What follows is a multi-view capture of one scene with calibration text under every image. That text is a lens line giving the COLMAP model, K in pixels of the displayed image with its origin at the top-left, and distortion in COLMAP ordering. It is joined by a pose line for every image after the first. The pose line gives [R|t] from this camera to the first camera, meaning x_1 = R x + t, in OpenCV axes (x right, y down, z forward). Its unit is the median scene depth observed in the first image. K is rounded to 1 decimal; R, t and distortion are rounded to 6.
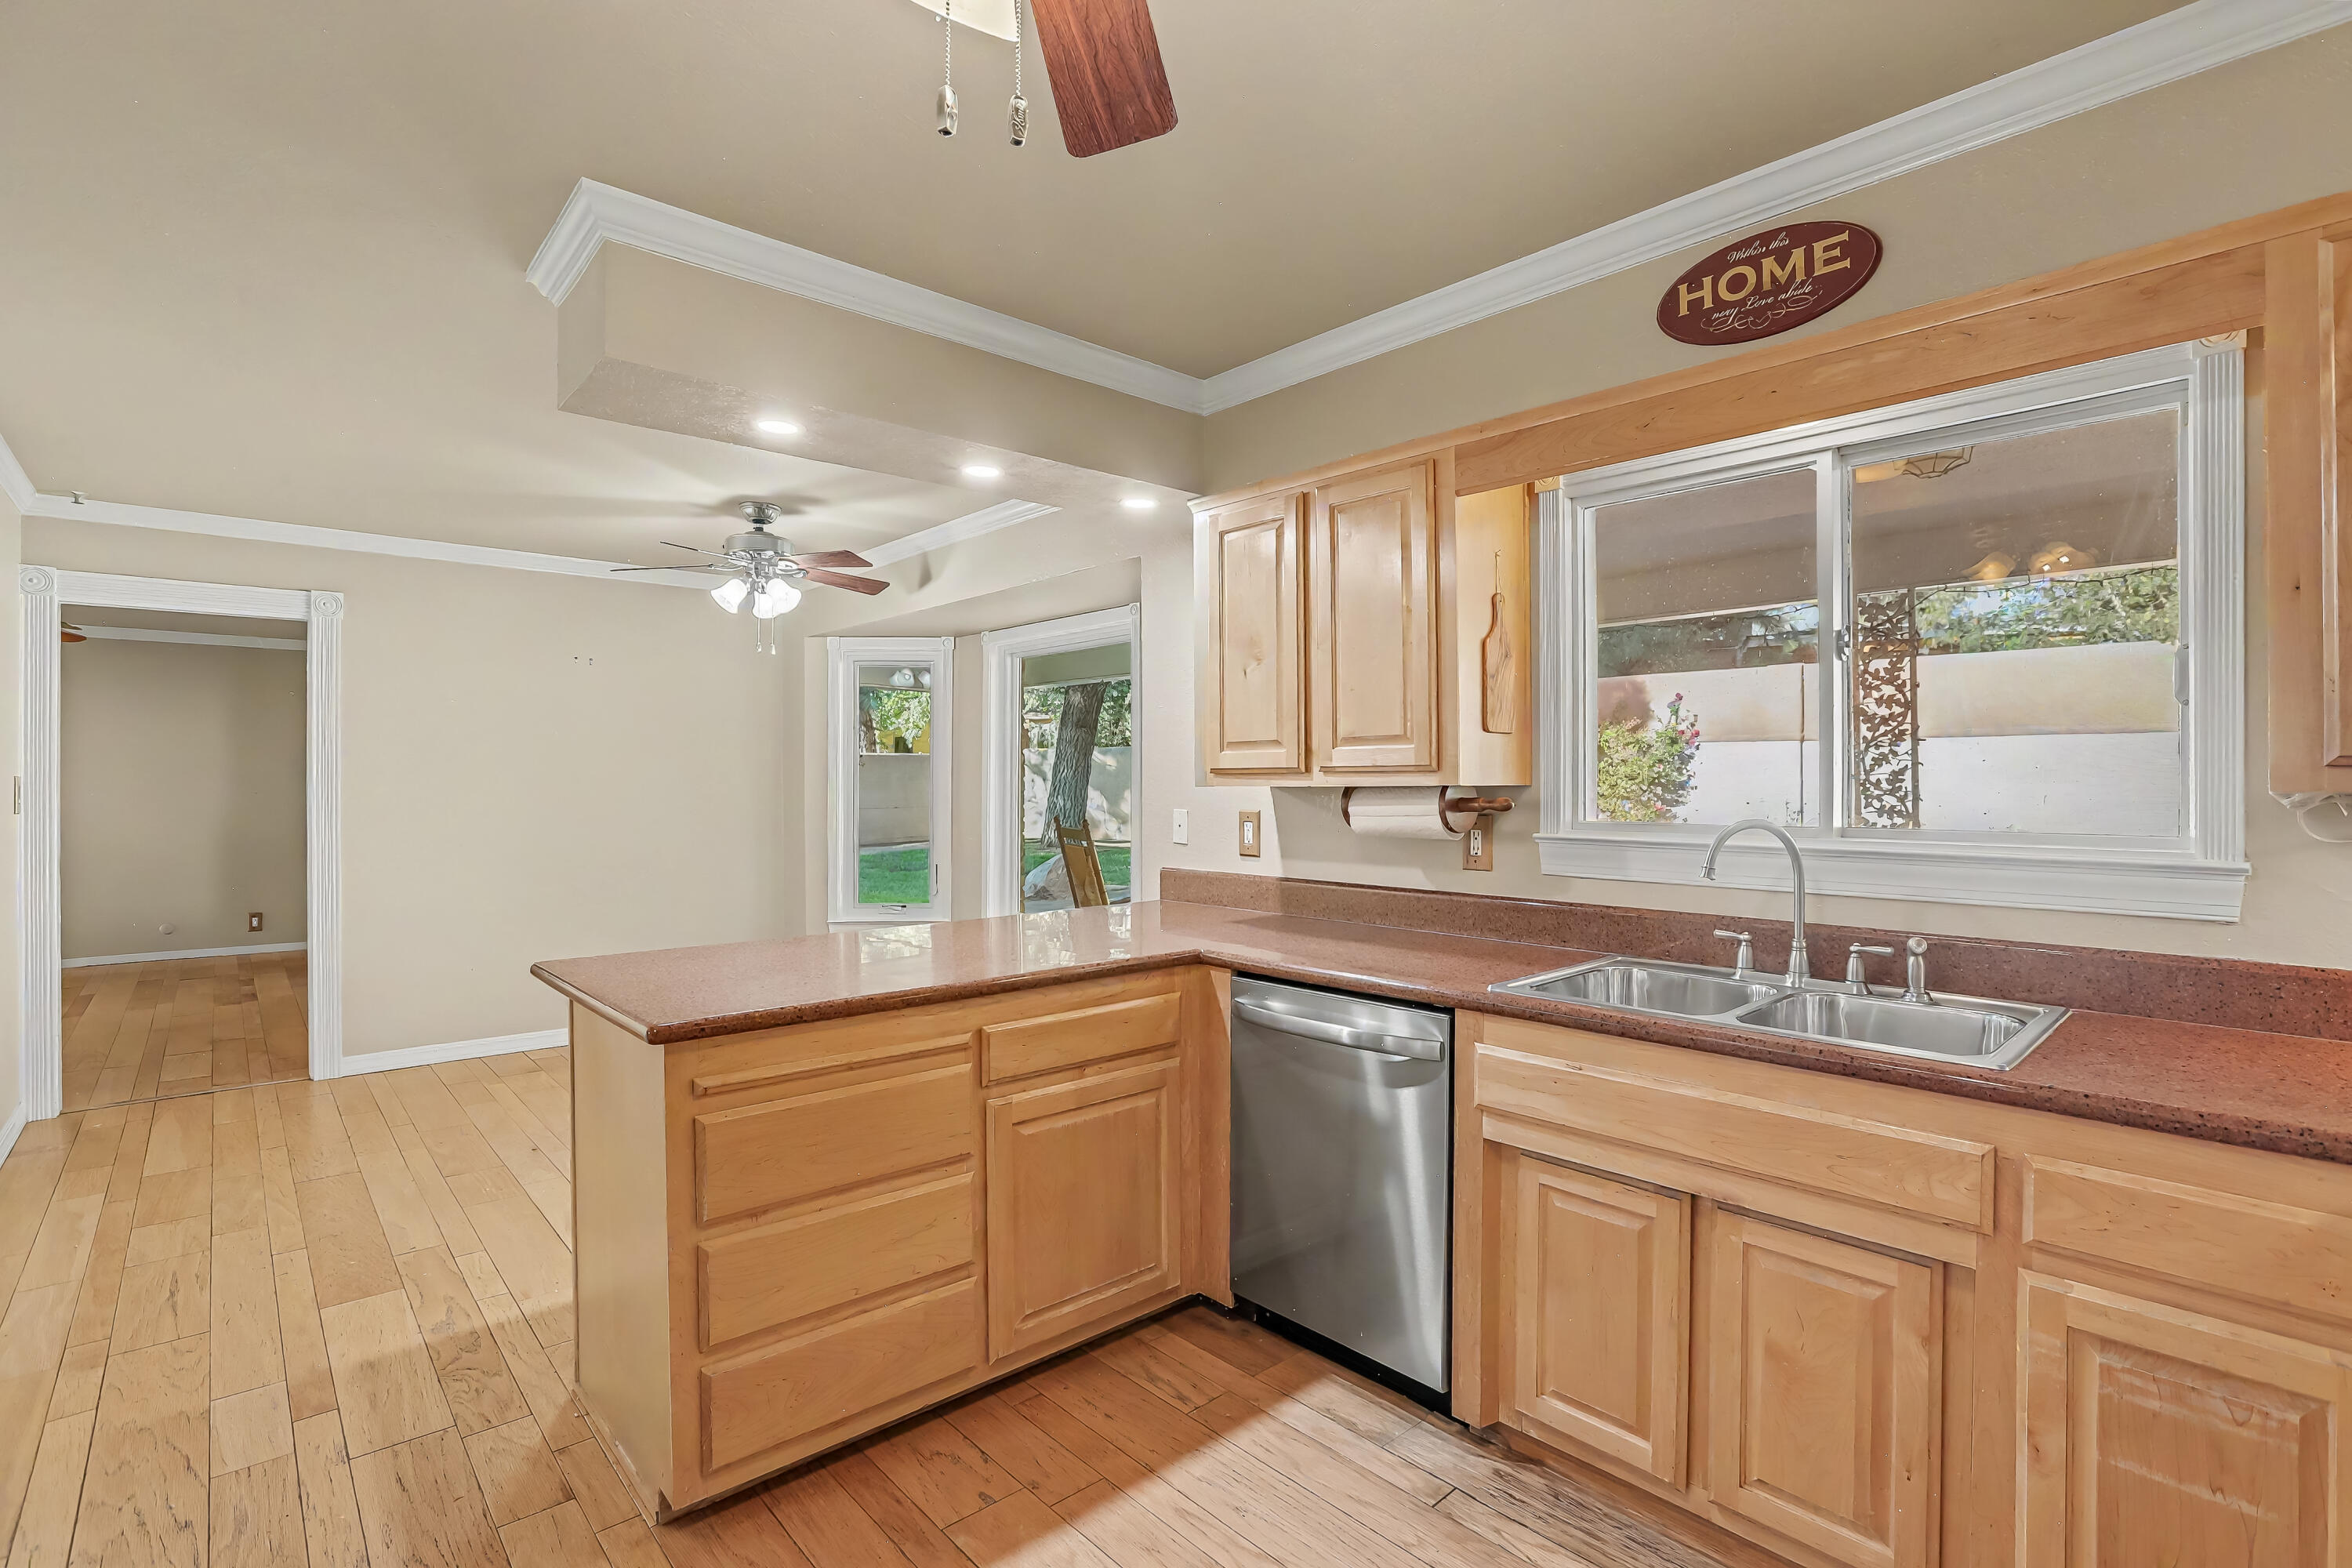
lens RADIAL K [[1105.5, 0, 1185.7], [0, 1105.5, 789.6], [0, 0, 1]] dist [-0.042223, 0.013721]
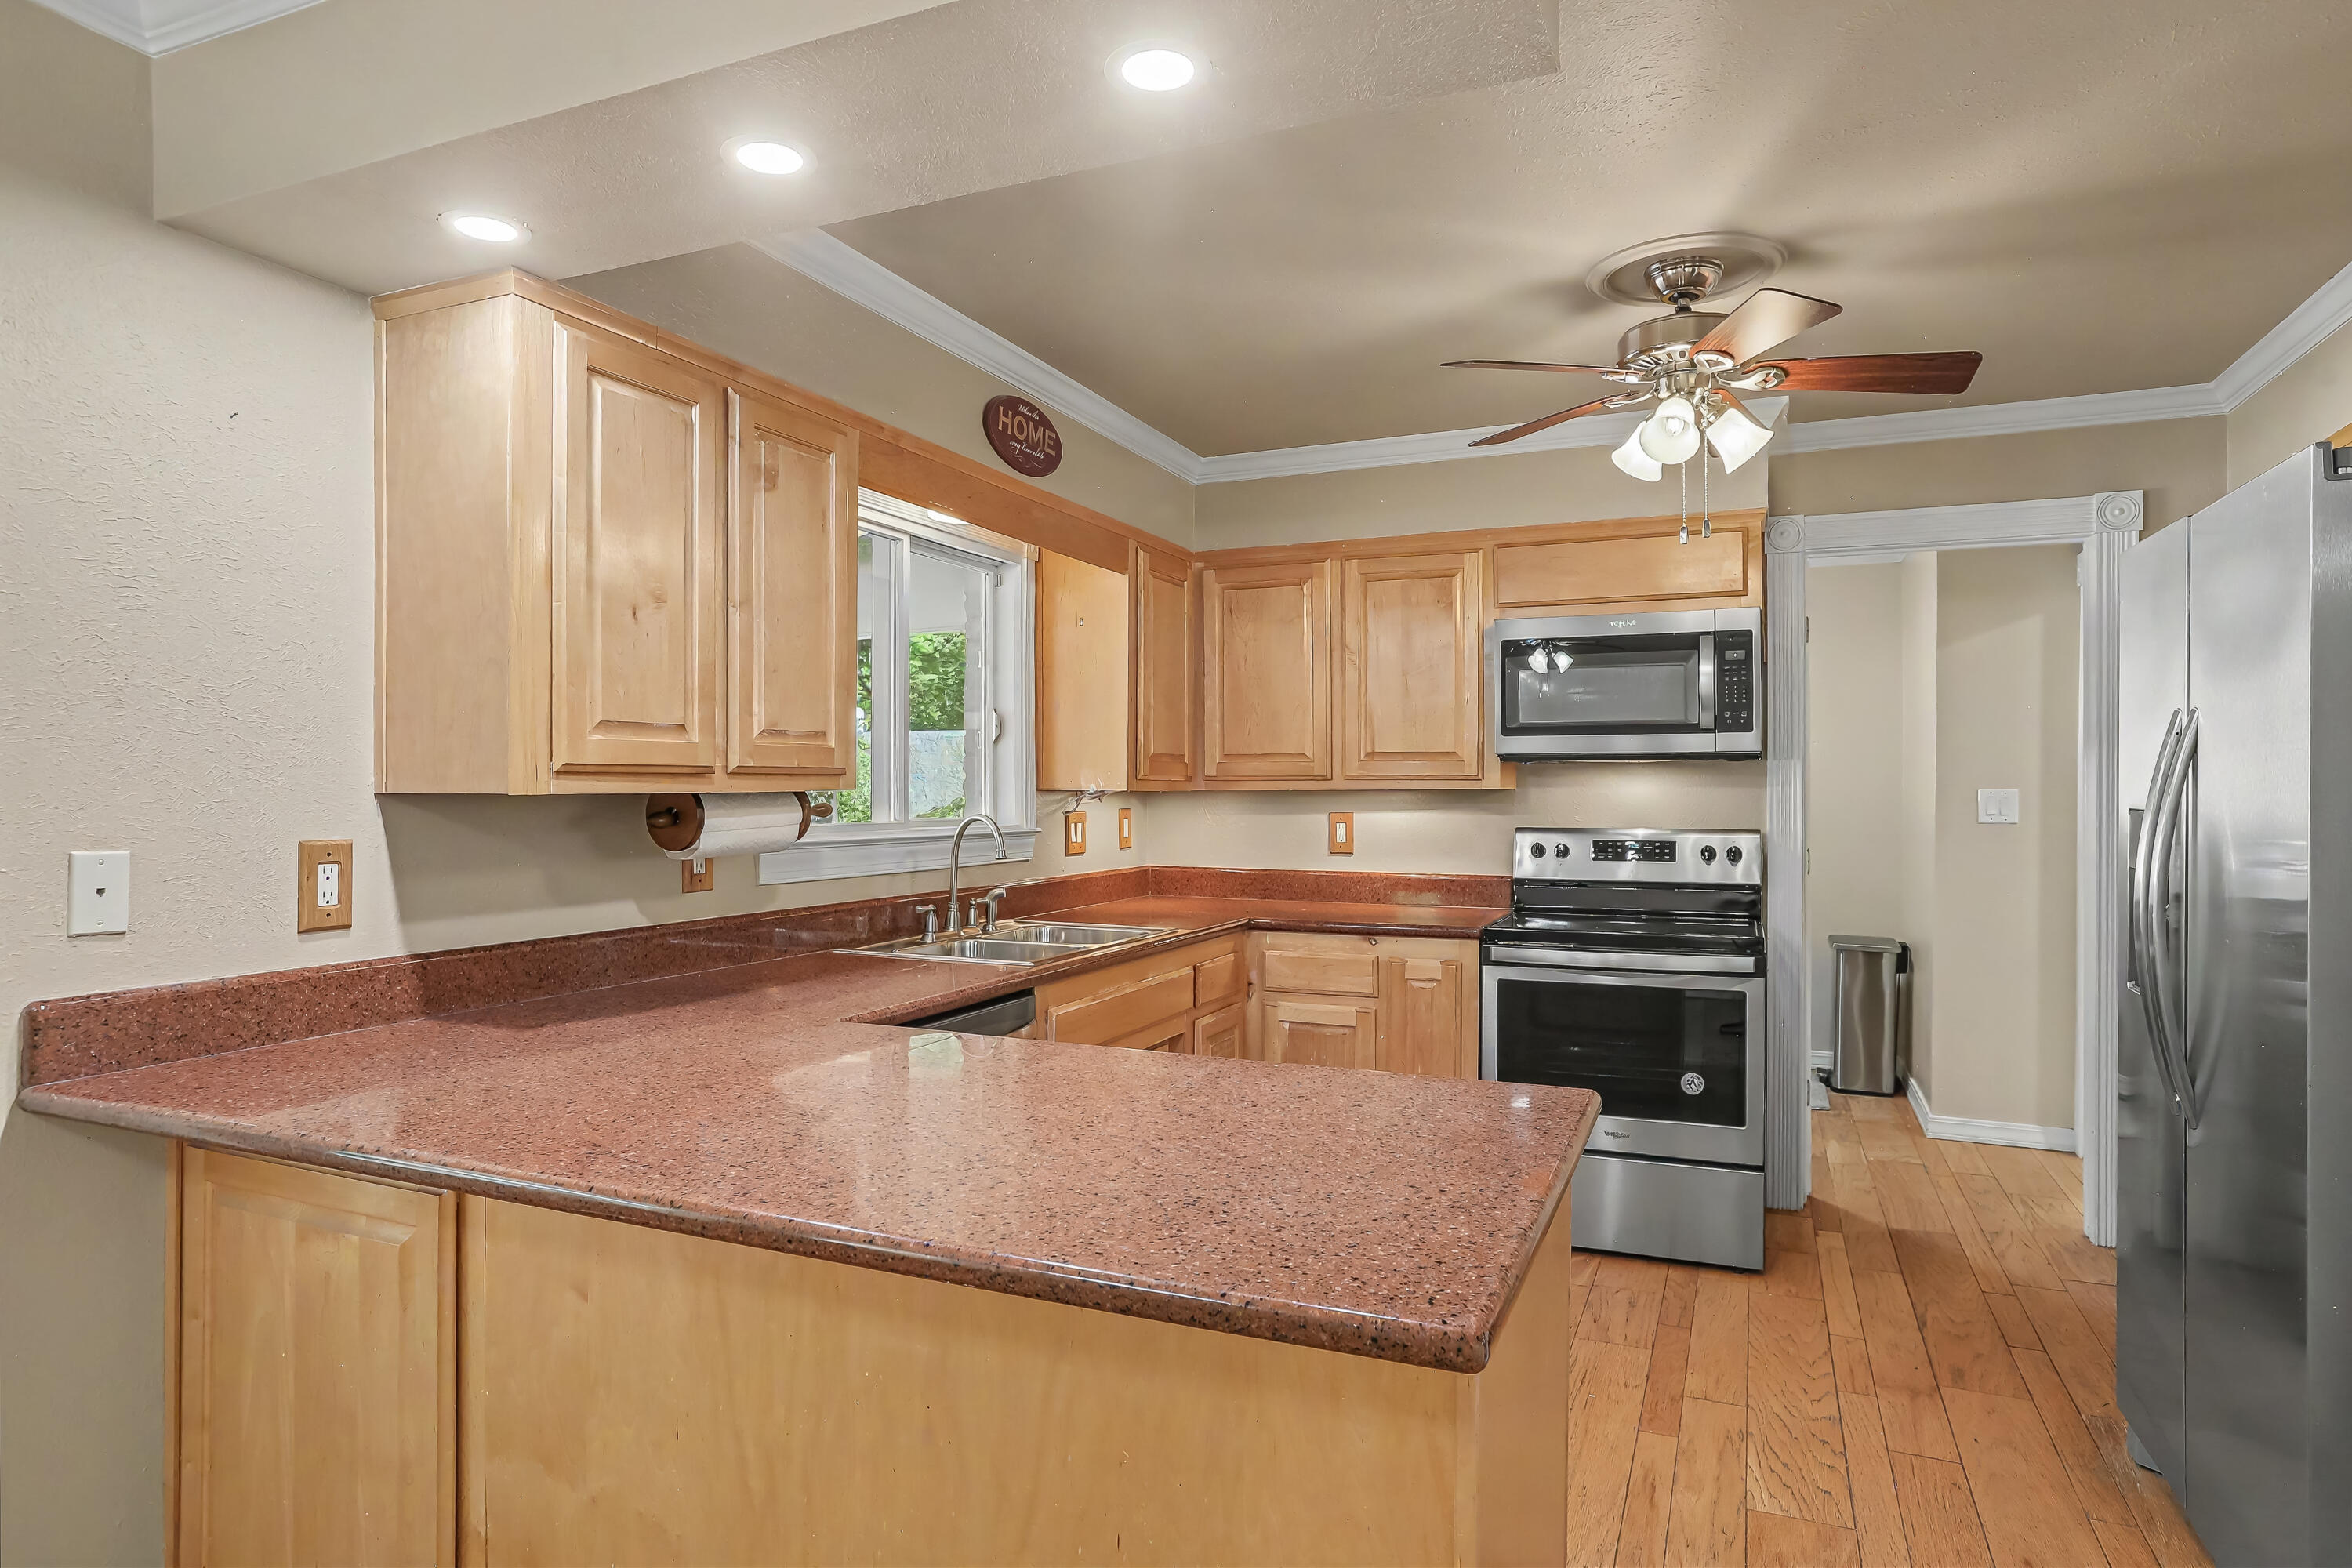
lens RADIAL K [[1325.9, 0, 1176.0], [0, 1325.9, 784.0], [0, 0, 1]] dist [-0.067240, 0.000565]
pose [[-0.406221, 0.002117, 0.913772, -1.024054], [0.007754, 0.999969, 0.001131, -0.008984], [-0.913742, 0.007545, -0.406225, 1.382963]]
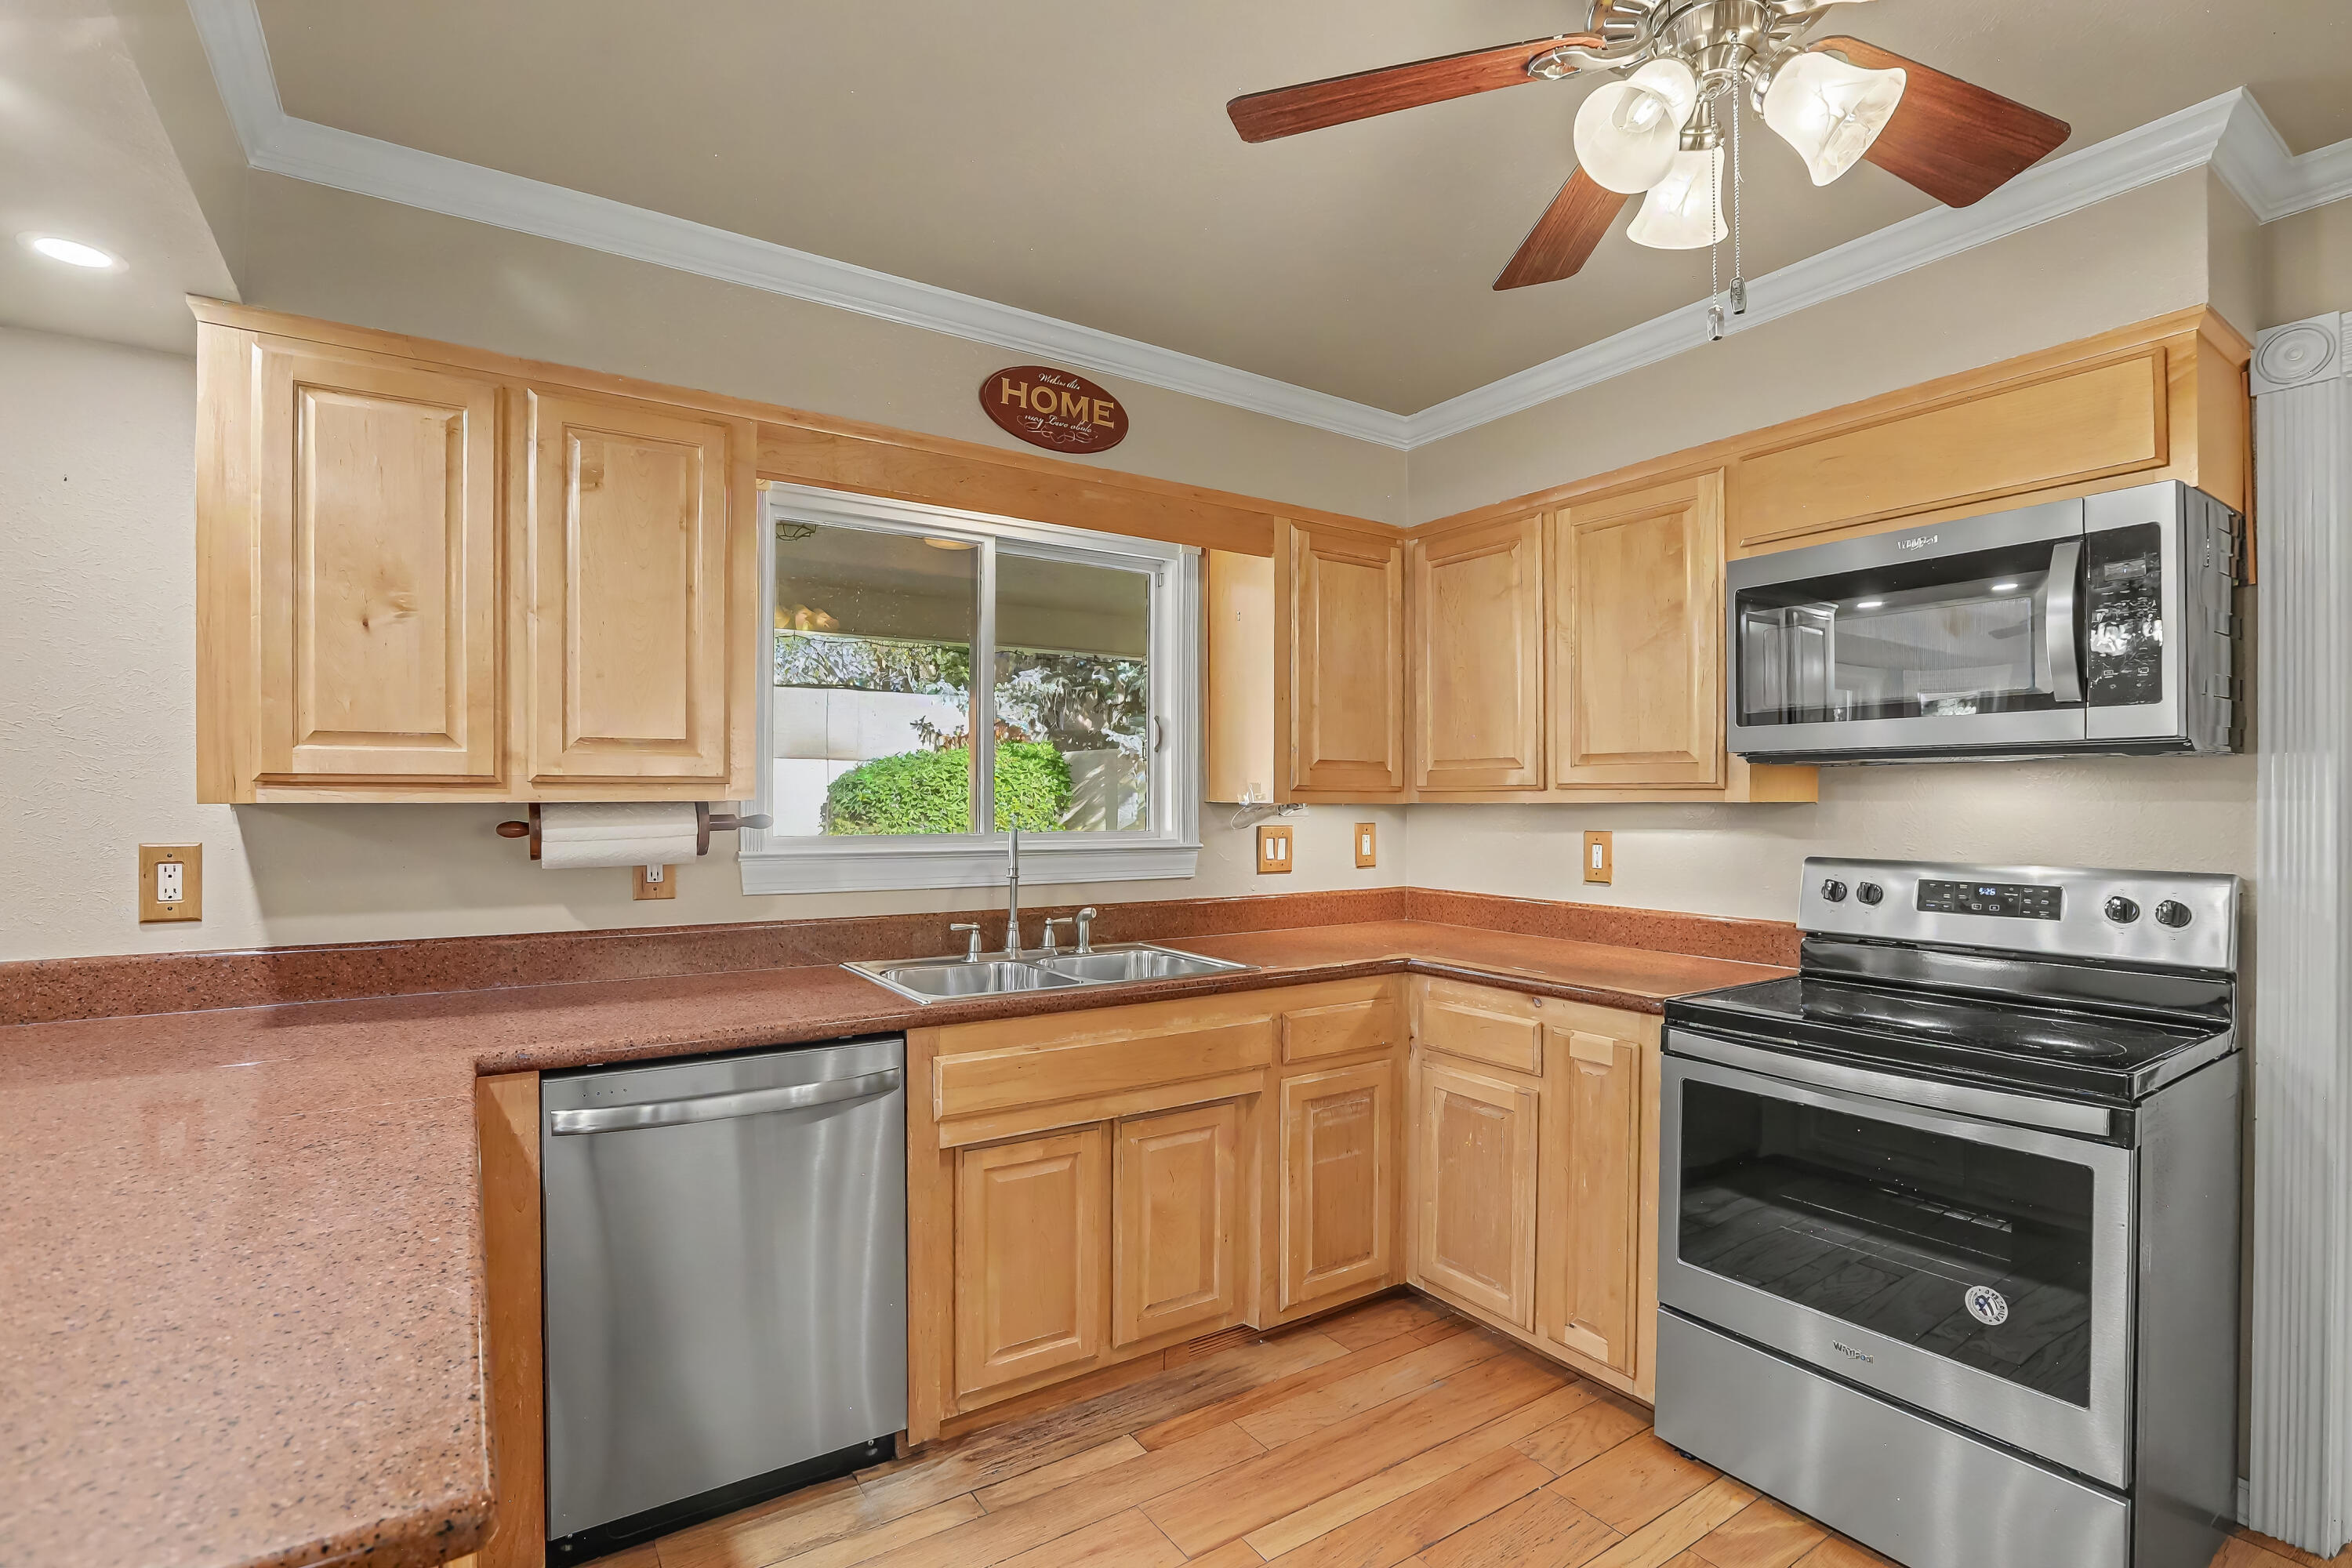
lens RADIAL K [[1093.2, 0, 1187.2], [0, 1093.2, 802.6], [0, 0, 1]] dist [-0.066934, 0.029375]
pose [[0.148861, -0.001978, 0.988856, -0.648104], [0.006320, 0.999979, 0.001049, -0.000687], [-0.988838, 0.006093, 0.148870, 0.599218]]
